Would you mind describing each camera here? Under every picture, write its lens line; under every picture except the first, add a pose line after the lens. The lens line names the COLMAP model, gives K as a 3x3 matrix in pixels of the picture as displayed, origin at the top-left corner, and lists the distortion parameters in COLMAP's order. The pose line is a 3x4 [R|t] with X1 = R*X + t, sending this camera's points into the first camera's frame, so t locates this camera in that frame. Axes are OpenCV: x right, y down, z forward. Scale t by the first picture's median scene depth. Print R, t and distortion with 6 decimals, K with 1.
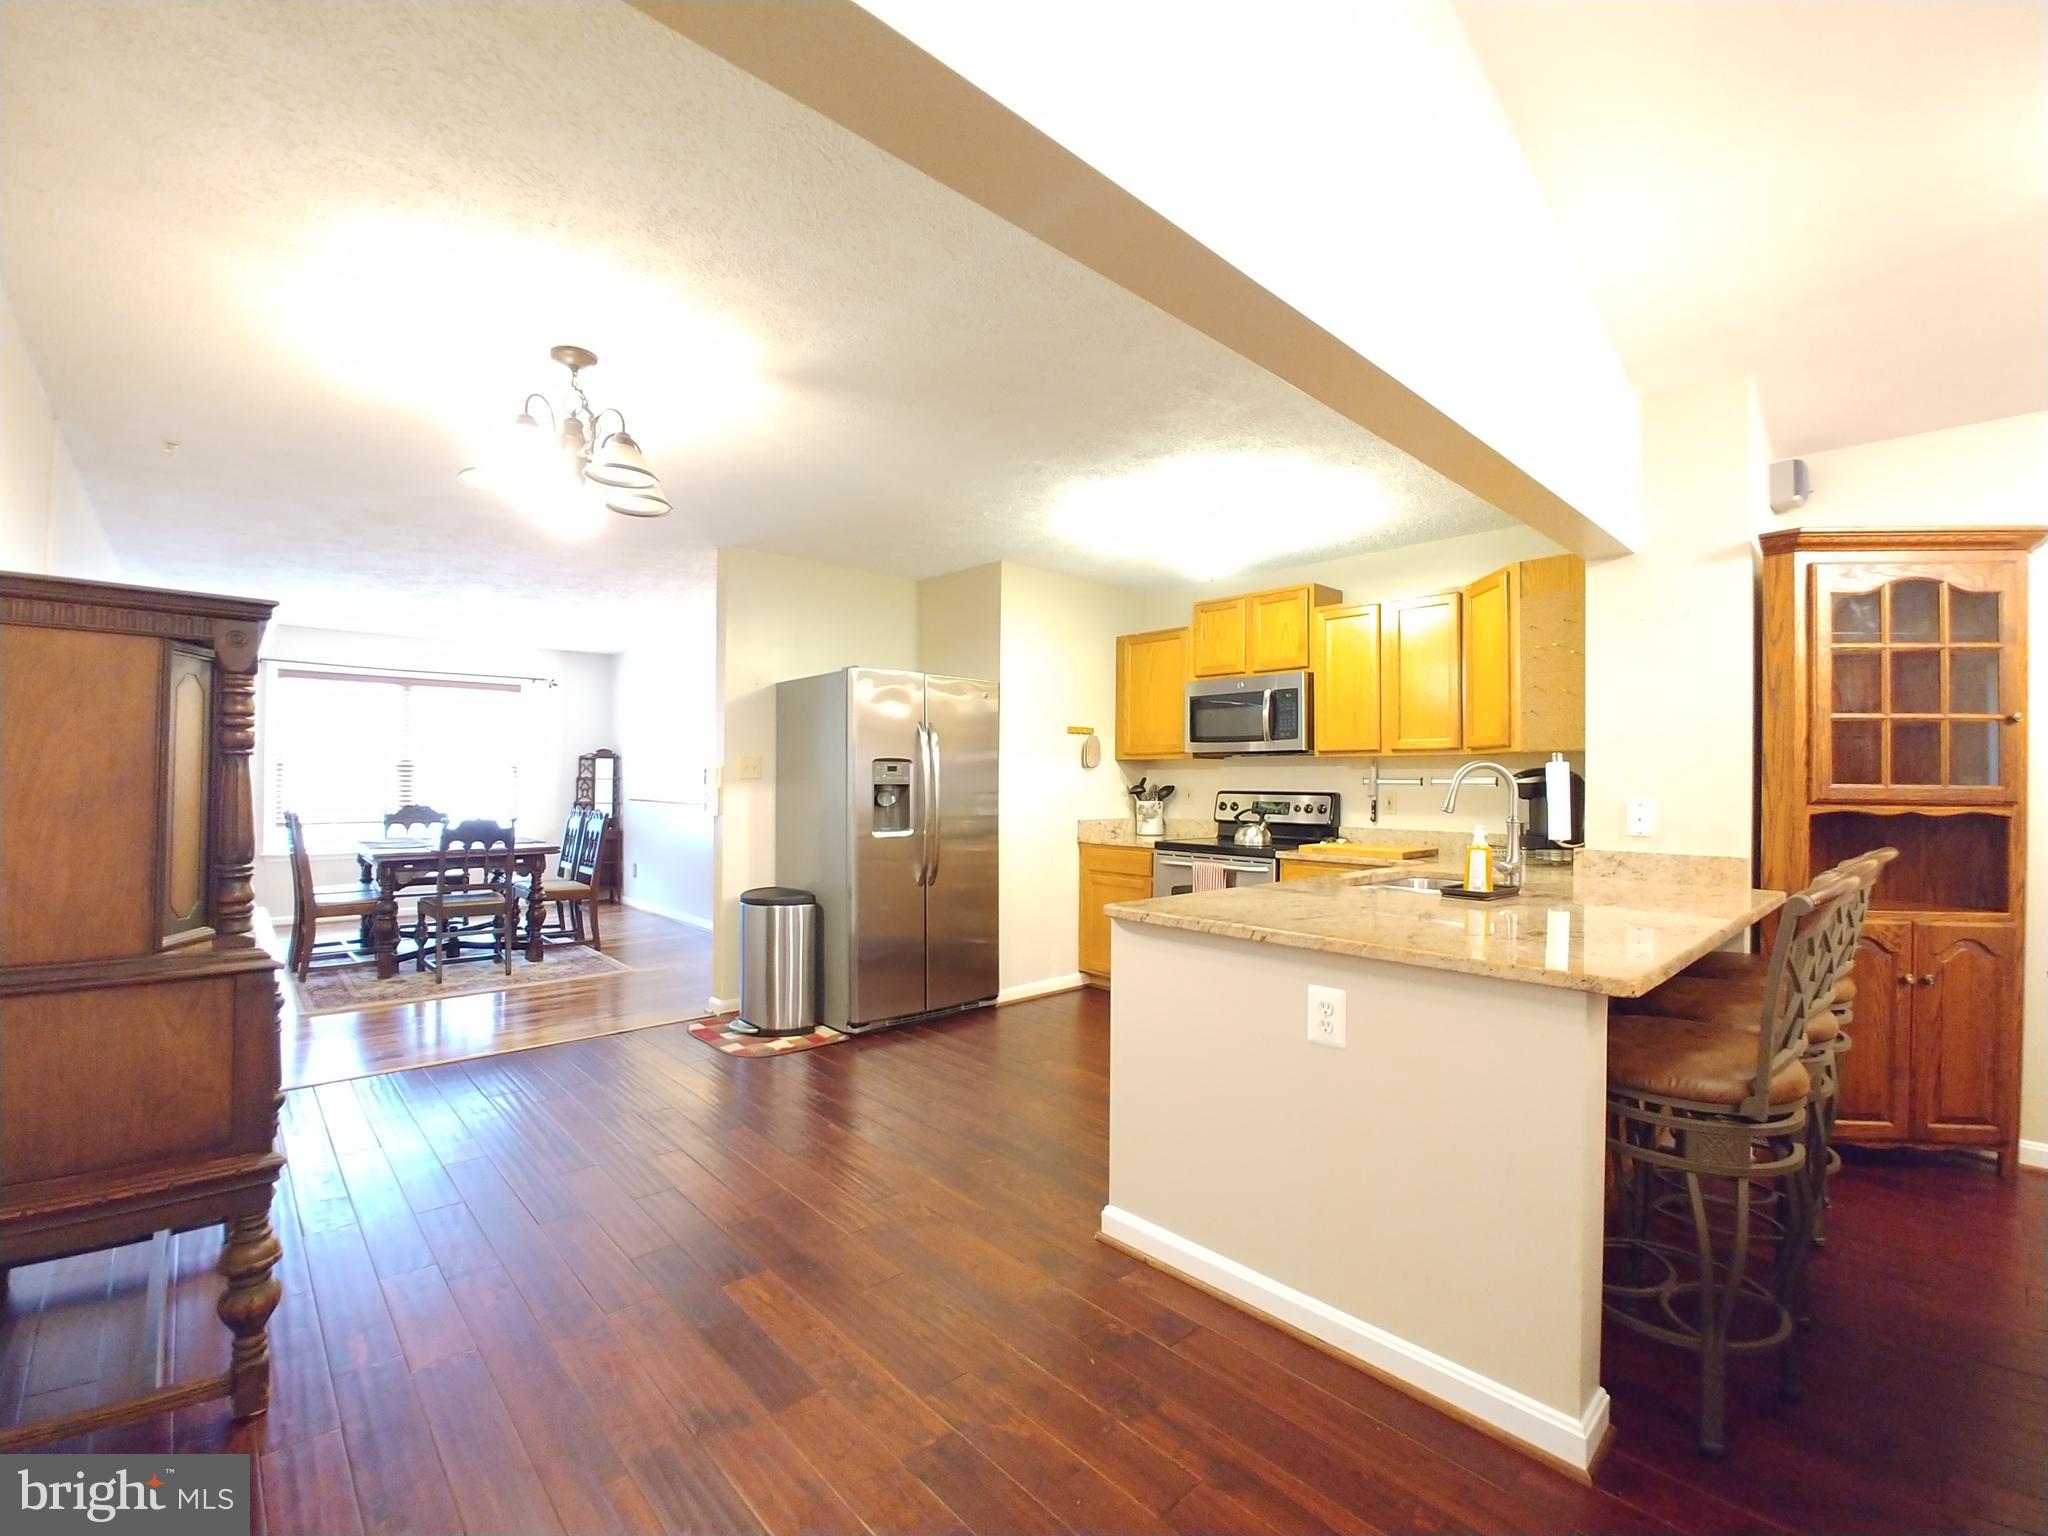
lens RADIAL K [[893.6, 0, 1034.0], [0, 893.6, 767.6], [0, 0, 1]] dist [-0.036222, 0.008578]
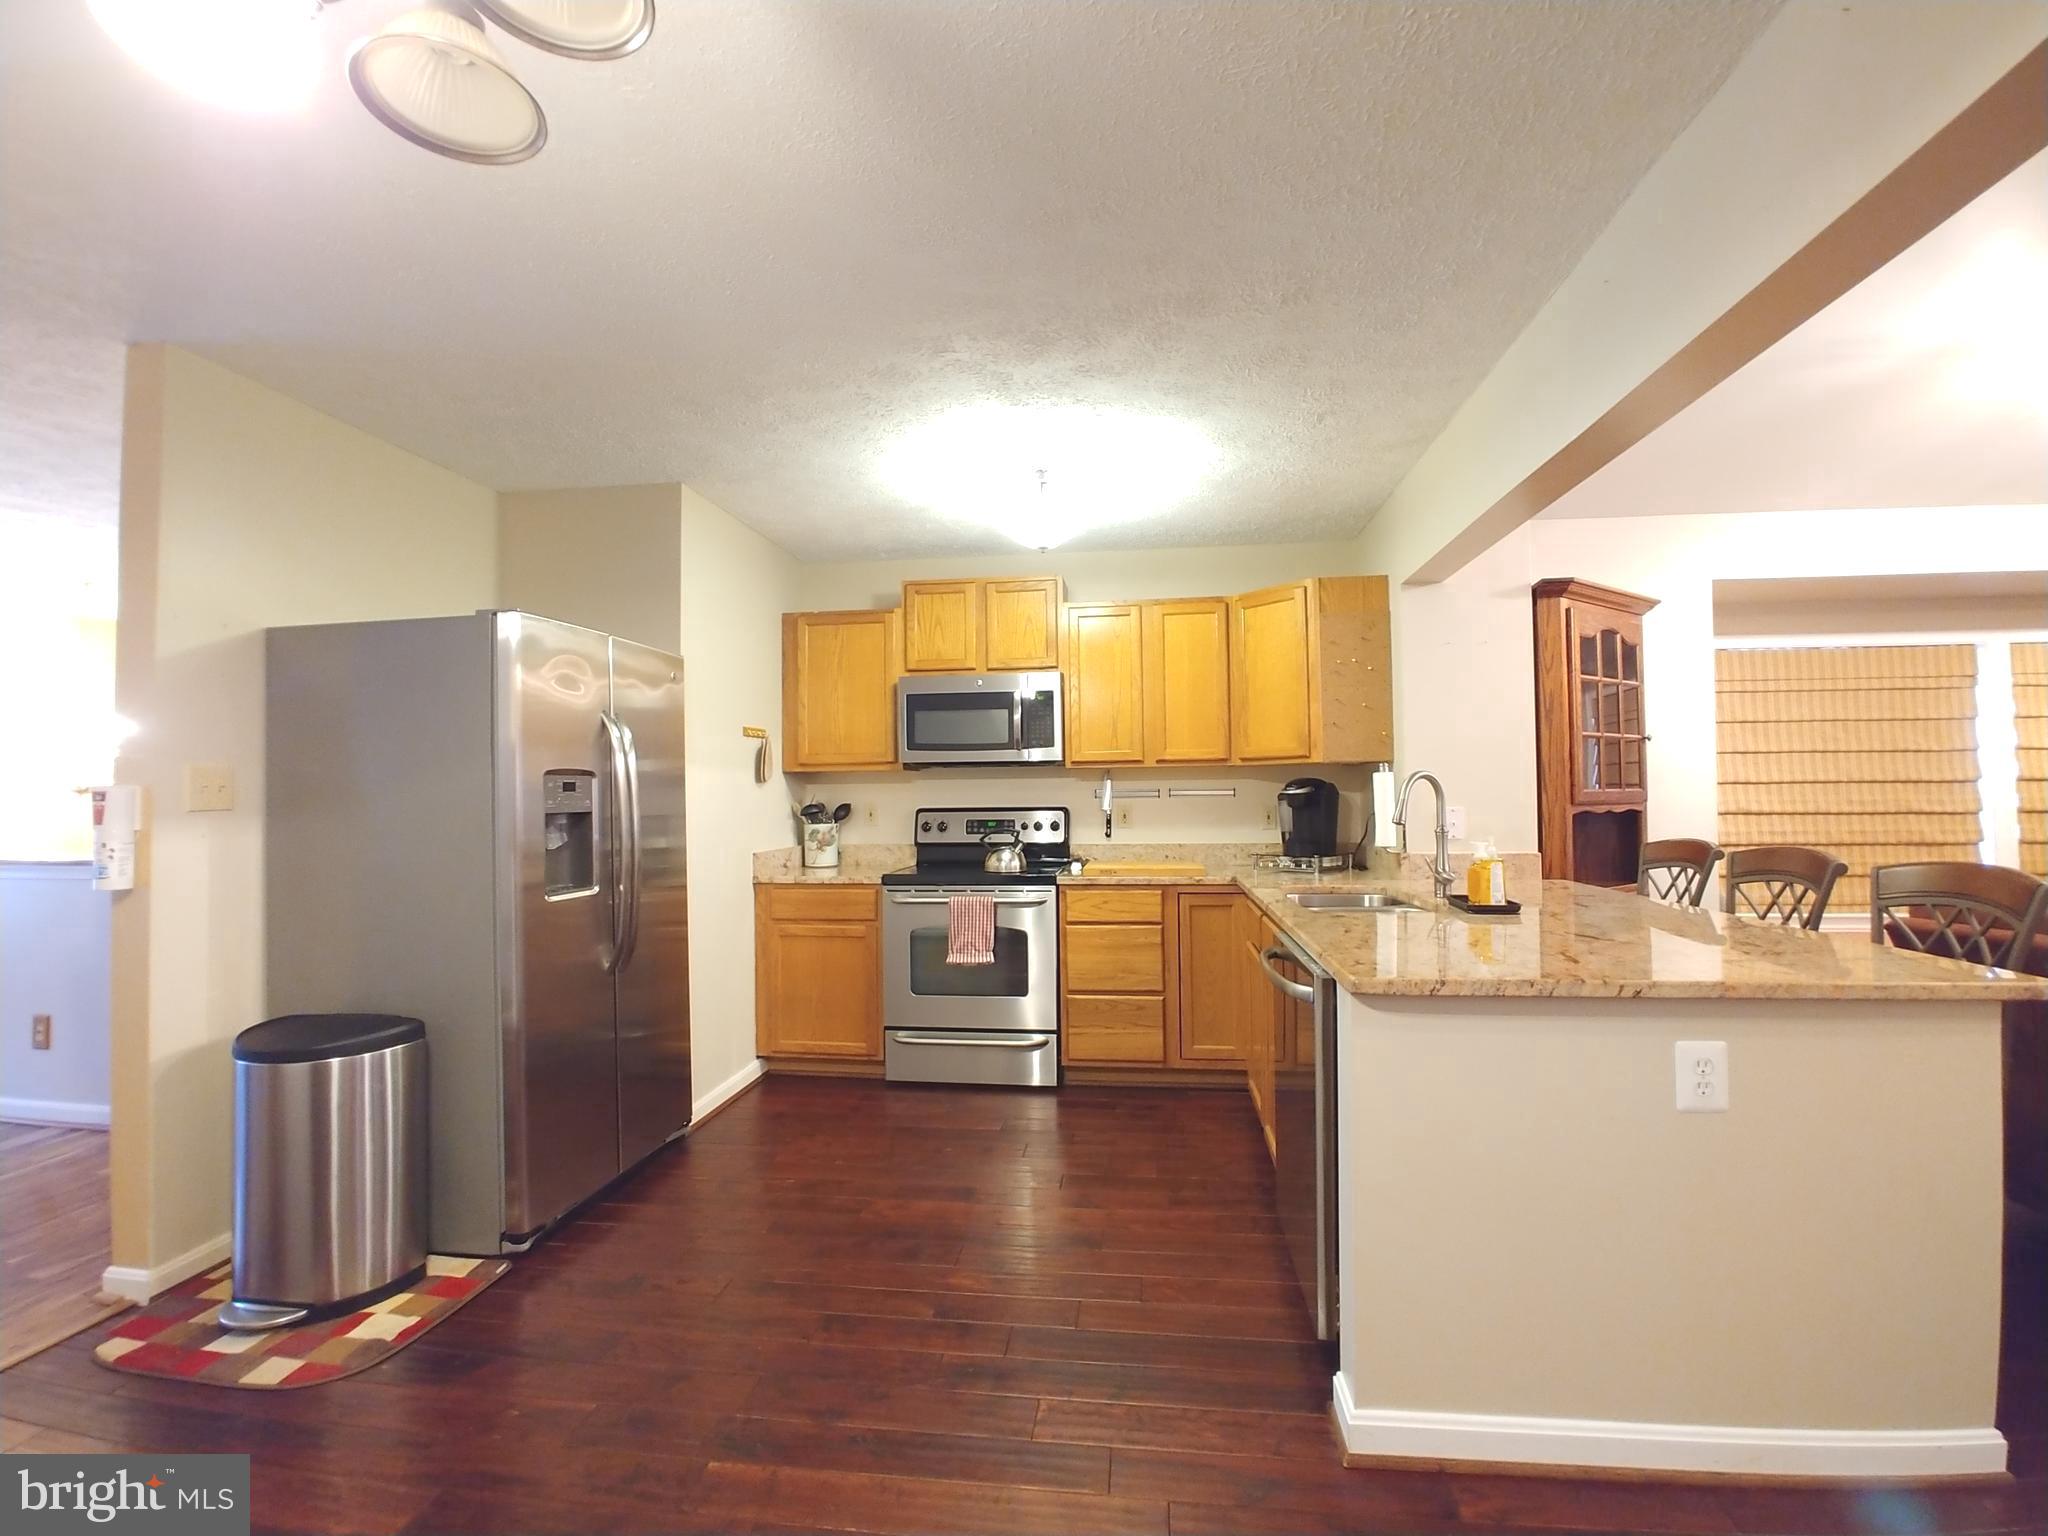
lens RADIAL K [[895.7, 0, 1039.9], [0, 895.7, 768.0], [0, 0, 1]] dist [-0.034611, 0.008363]
pose [[0.766219, 0.000888, 0.642579, -0.307140], [0.008839, 0.999890, -0.011922, -0.001575], [-0.642519, 0.014815, 0.766126, 0.348948]]
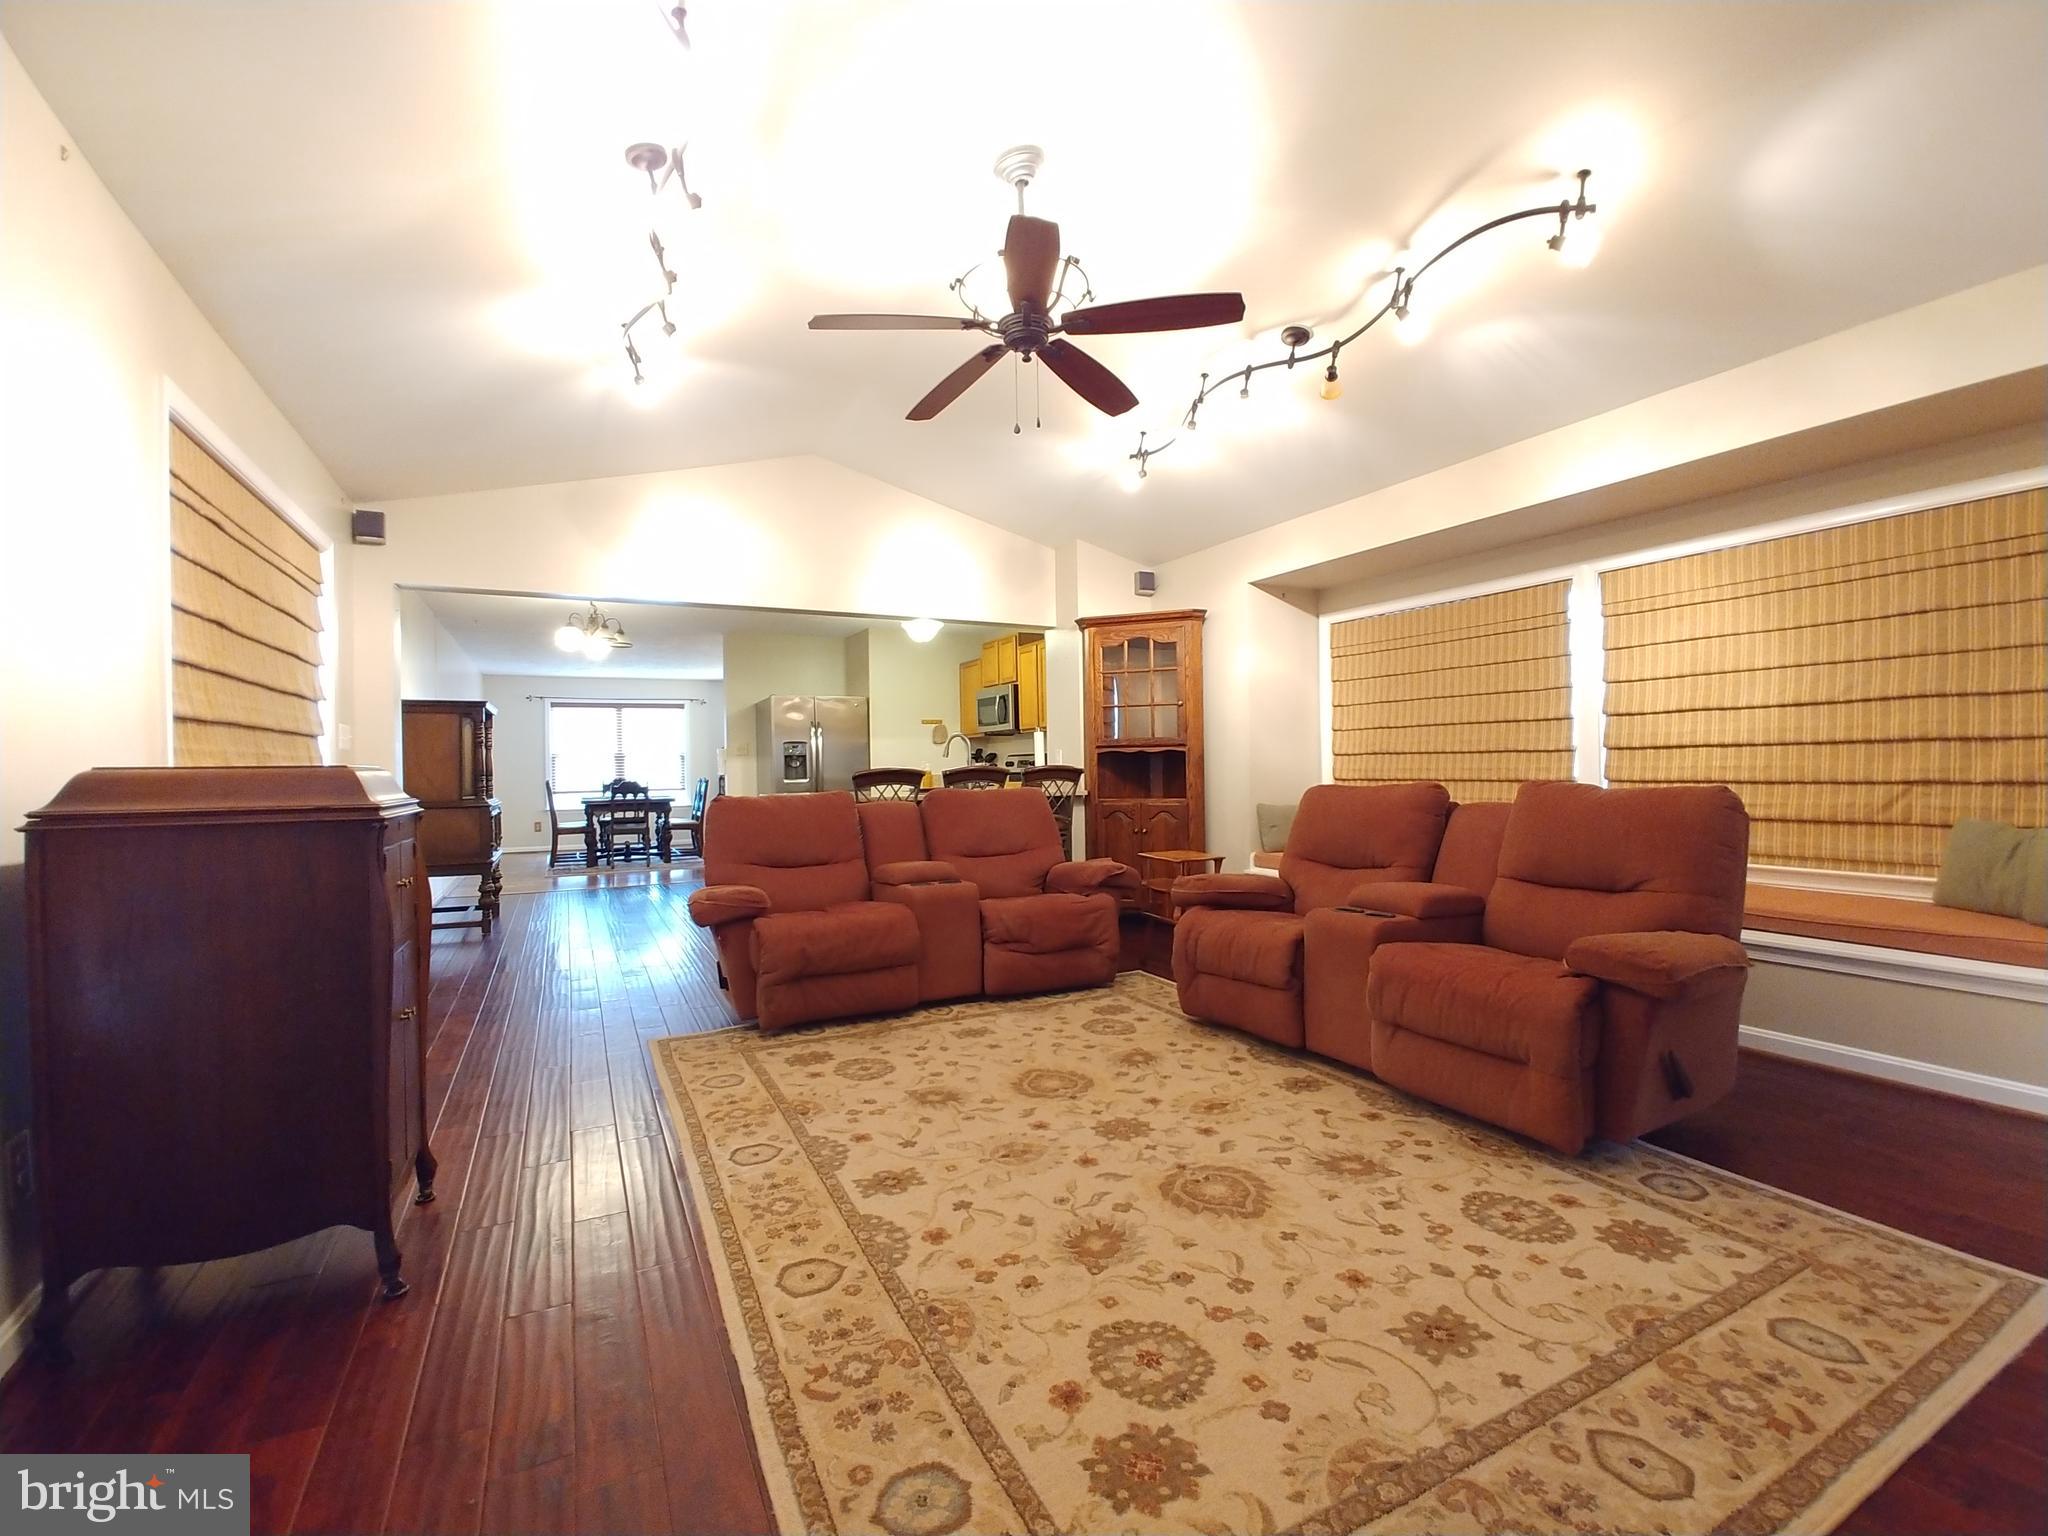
lens RADIAL K [[893.6, 0, 1034.0], [0, 893.6, 767.6], [0, 0, 1]] dist [-0.036222, 0.008578]
pose [[0.963770, -0.026282, -0.265435, 0.860765], [0.030732, 0.999448, 0.012625, 0.036842], [0.264957, -0.020325, 0.964046, -0.726080]]
